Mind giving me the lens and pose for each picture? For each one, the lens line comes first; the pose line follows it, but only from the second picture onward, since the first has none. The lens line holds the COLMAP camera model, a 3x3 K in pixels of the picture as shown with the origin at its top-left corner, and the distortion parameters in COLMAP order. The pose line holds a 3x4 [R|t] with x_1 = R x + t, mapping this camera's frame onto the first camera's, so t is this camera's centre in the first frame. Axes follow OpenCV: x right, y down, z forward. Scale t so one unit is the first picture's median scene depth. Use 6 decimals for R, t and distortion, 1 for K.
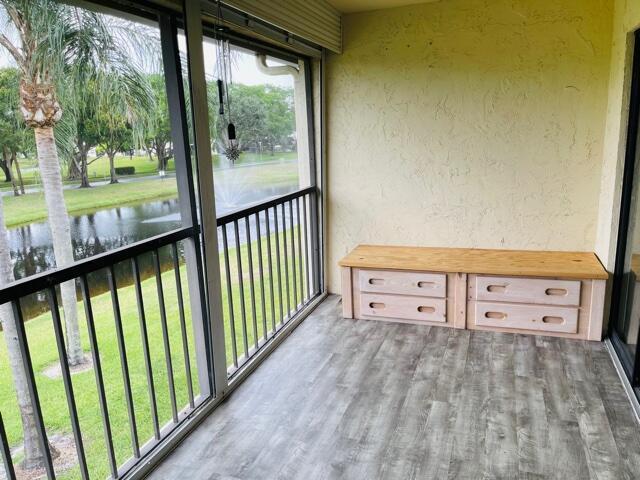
lens RADIAL K [[485.3, 0, 322.1], [0, 485.3, 246.0], [0, 0, 1]] dist [0.071294, -0.096855]
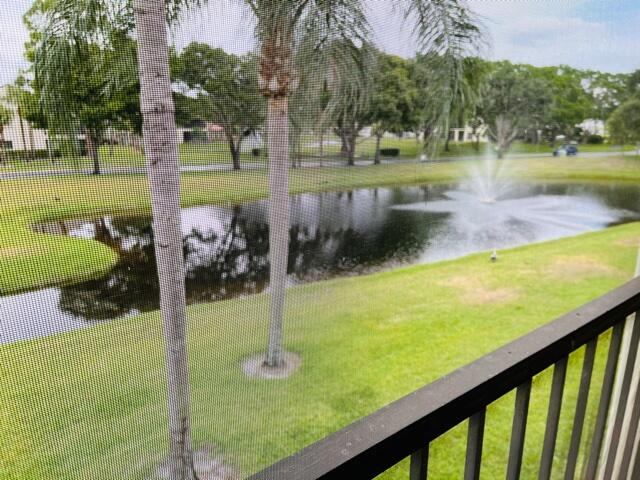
lens RADIAL K [[485.3, 0, 322.6], [0, 485.3, 235.5], [0, 0, 1]] dist [0.071294, -0.096855]
pose [[0.860346, 0.162384, -0.483152, -0.038086], [-0.158604, 0.986125, 0.049005, -0.055256], [0.484406, 0.034468, 0.874164, 0.289495]]
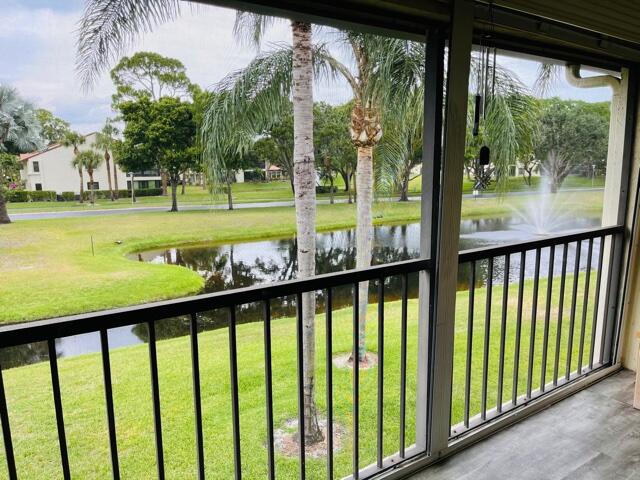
lens RADIAL K [[485.3, 0, 320.8], [0, 485.3, 242.0], [0, 0, 1]] dist [0.071294, -0.096855]
pose [[0.807241, 0.131915, -0.575291, 0.024736], [-0.158640, 0.987329, 0.003793, -0.012092], [0.568502, 0.088202, 0.817940, 0.044597]]
